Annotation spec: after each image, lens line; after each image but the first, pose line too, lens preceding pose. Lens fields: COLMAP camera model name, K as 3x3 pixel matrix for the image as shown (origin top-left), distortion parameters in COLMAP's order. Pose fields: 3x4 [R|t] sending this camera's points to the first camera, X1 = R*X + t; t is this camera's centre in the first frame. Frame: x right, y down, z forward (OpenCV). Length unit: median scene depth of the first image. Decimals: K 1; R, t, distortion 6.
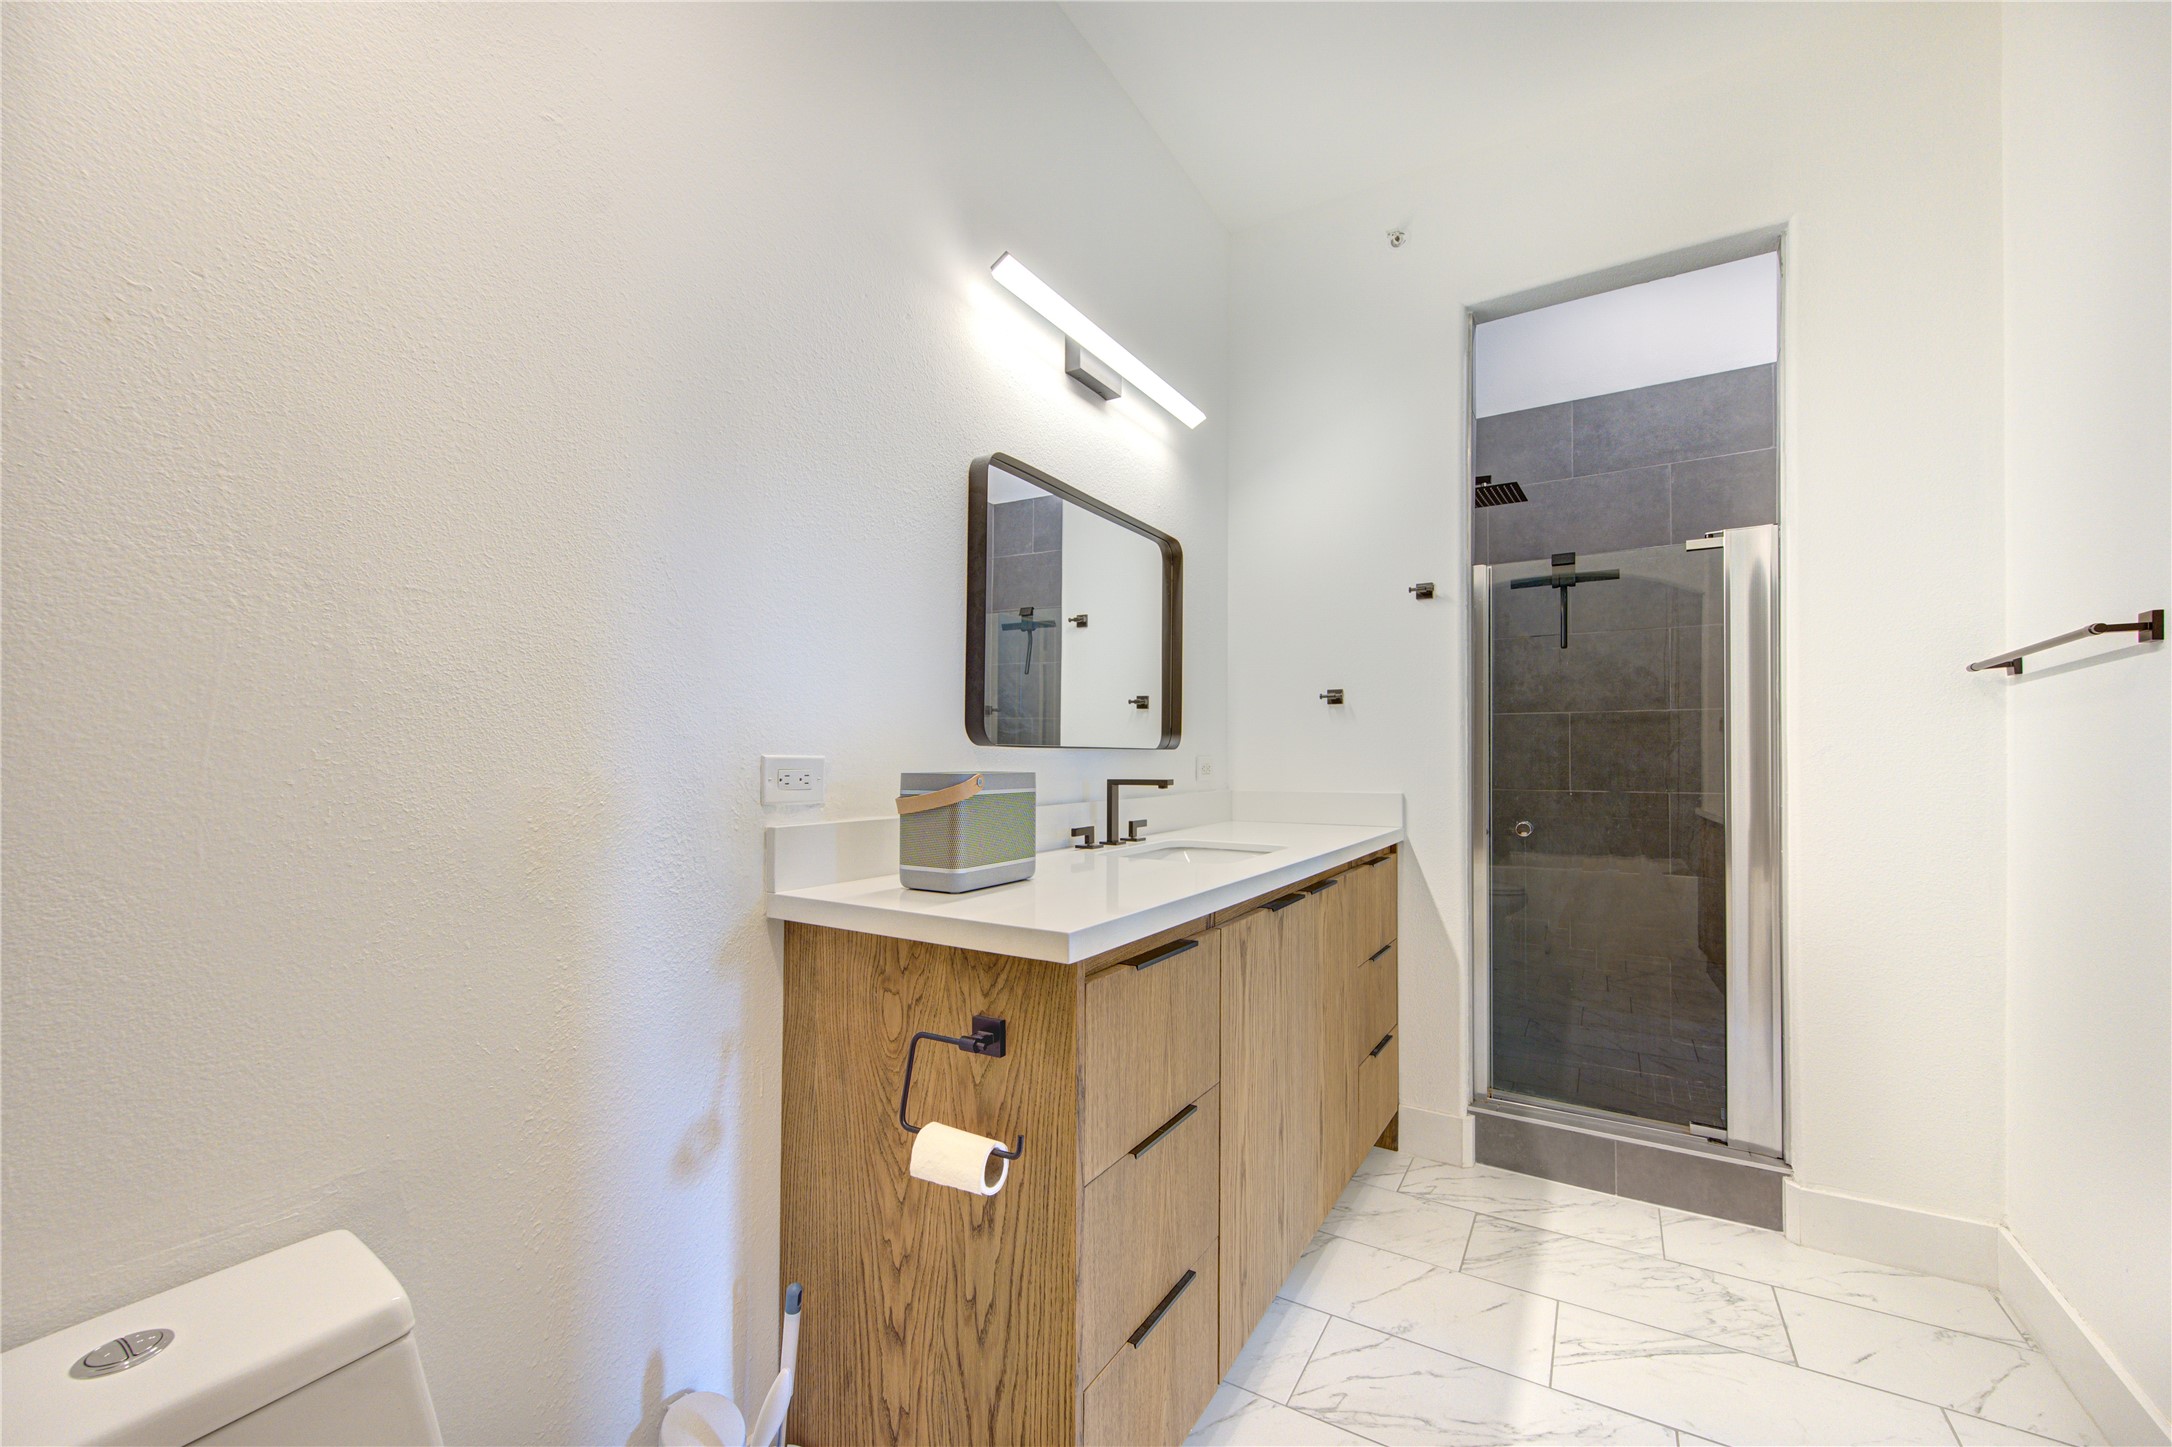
lens RADIAL K [[871.6, 0, 1084.4], [0, 871.6, 752.8], [0, 0, 1]] dist [0.000070, -0.000326]
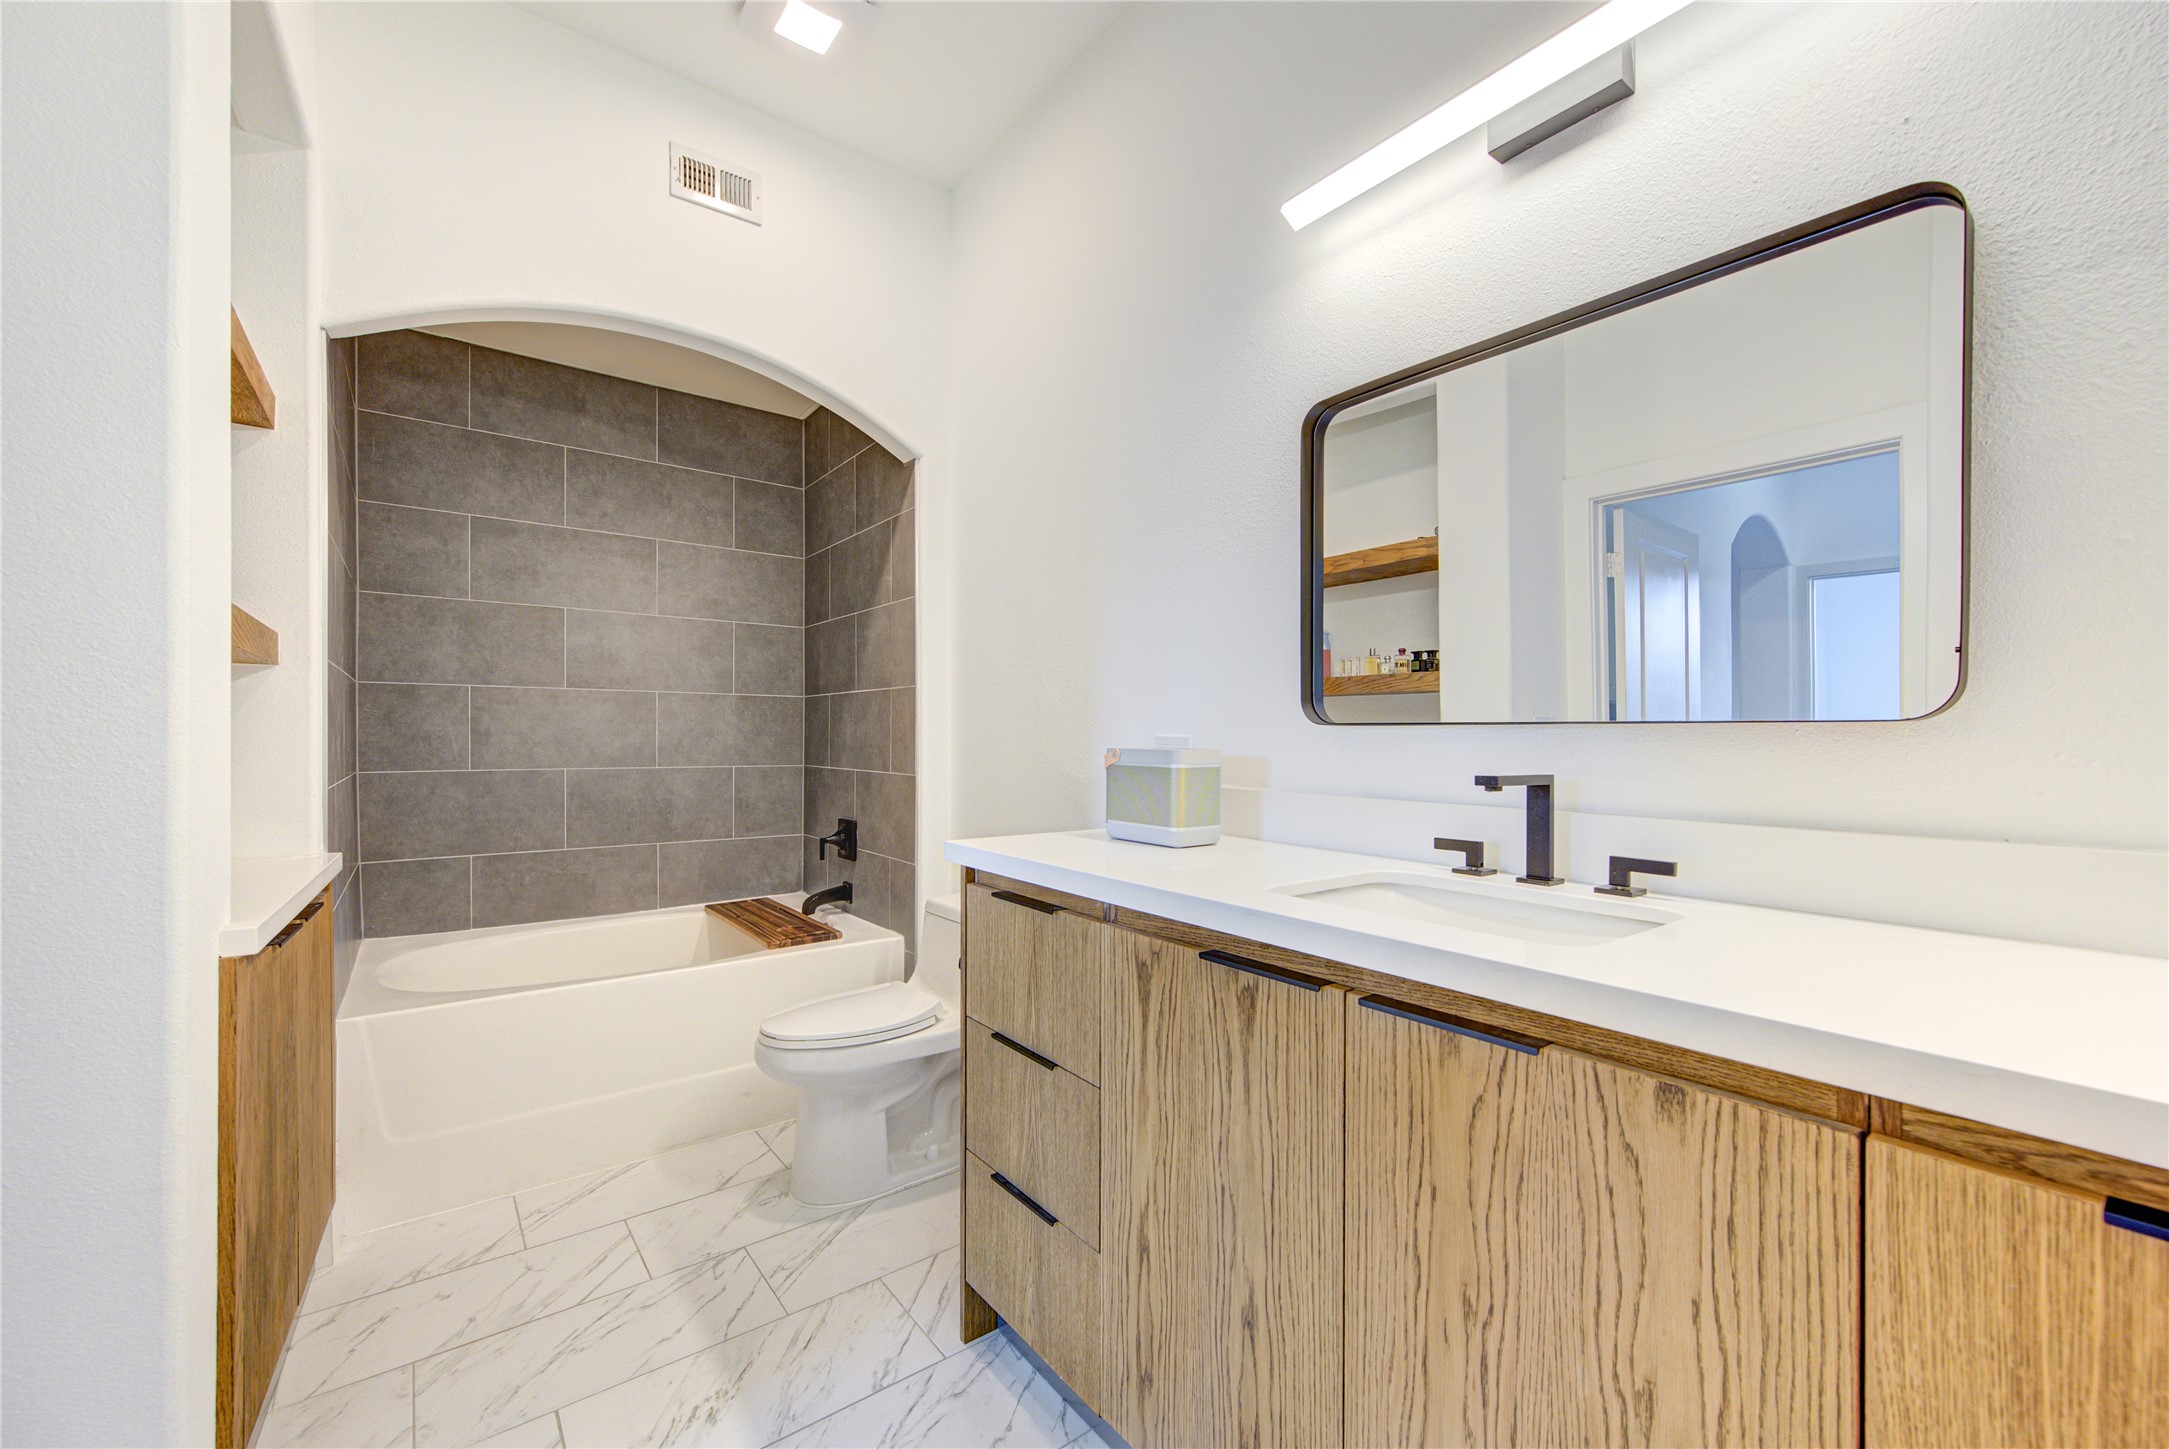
lens RADIAL K [[870.4, 0, 1082.9], [0, 870.4, 753.7], [0, 0, 1]] dist [0.000070, -0.000326]
pose [[-0.364843, 0.016255, -0.930927, 0.785576], [-0.002809, 0.999824, 0.018559, 0.005815], [0.931065, 0.009386, -0.364733, 1.022473]]
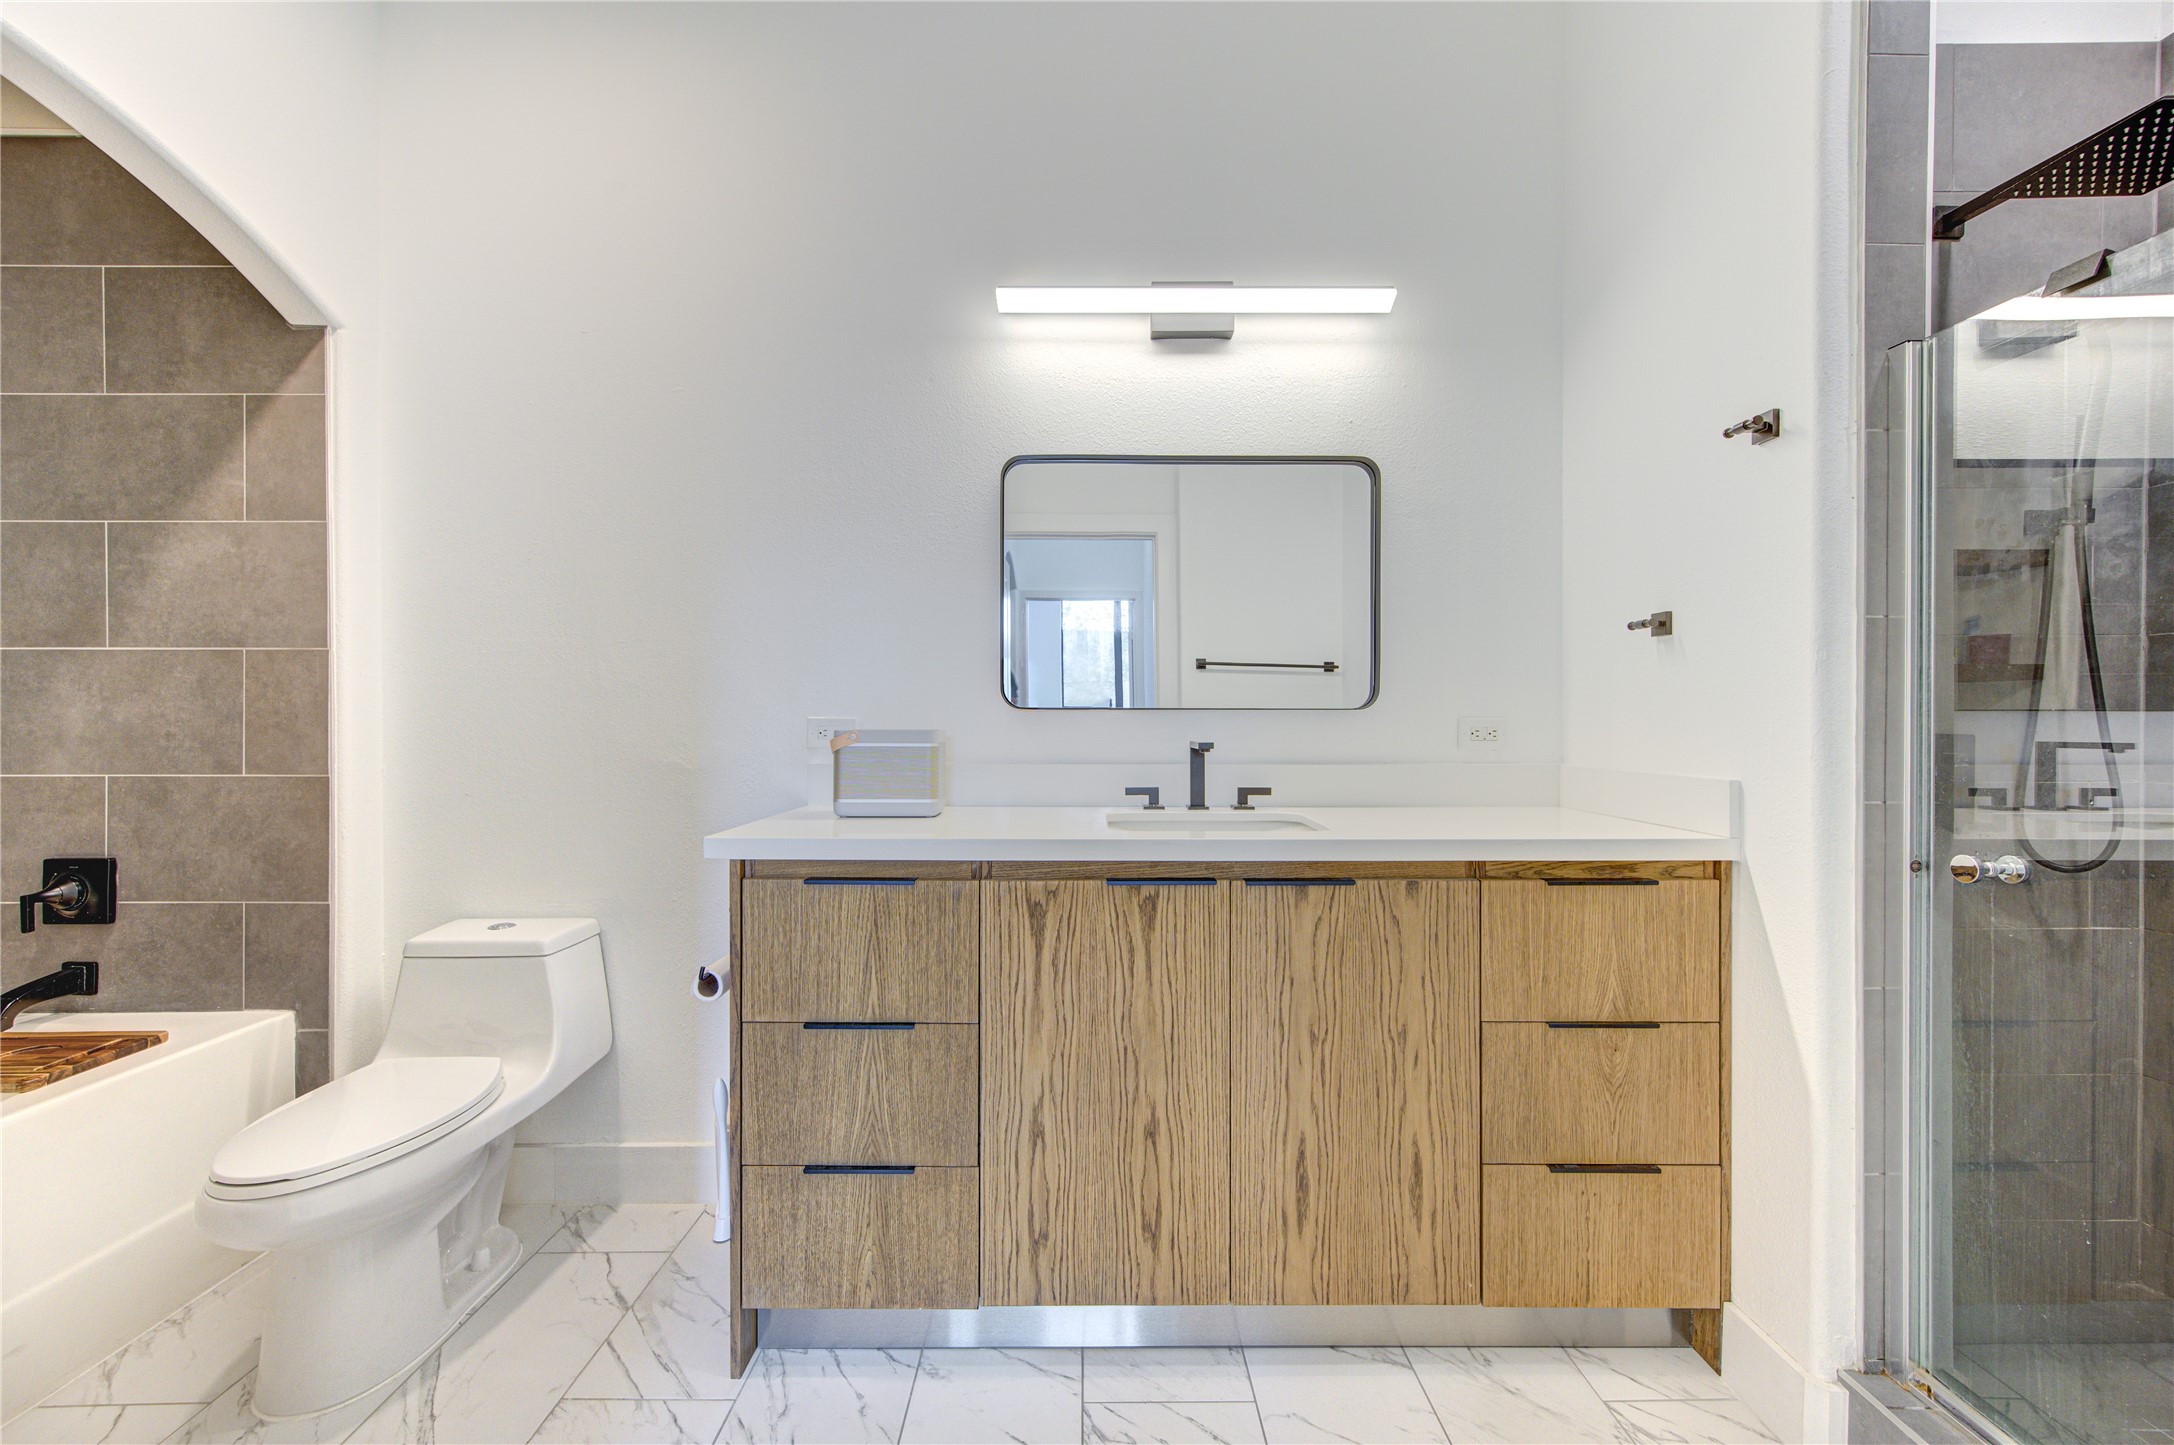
lens RADIAL K [[856.6, 0, 1090.6], [0, 856.6, 733.1], [0, 0, 1]] dist [0.000609, -0.000190]
pose [[0.521424, 0.017027, -0.853128, 0.865183], [0.002561, 0.999765, 0.021519, 0.000297], [0.853294, -0.013405, 0.521258, 0.448139]]
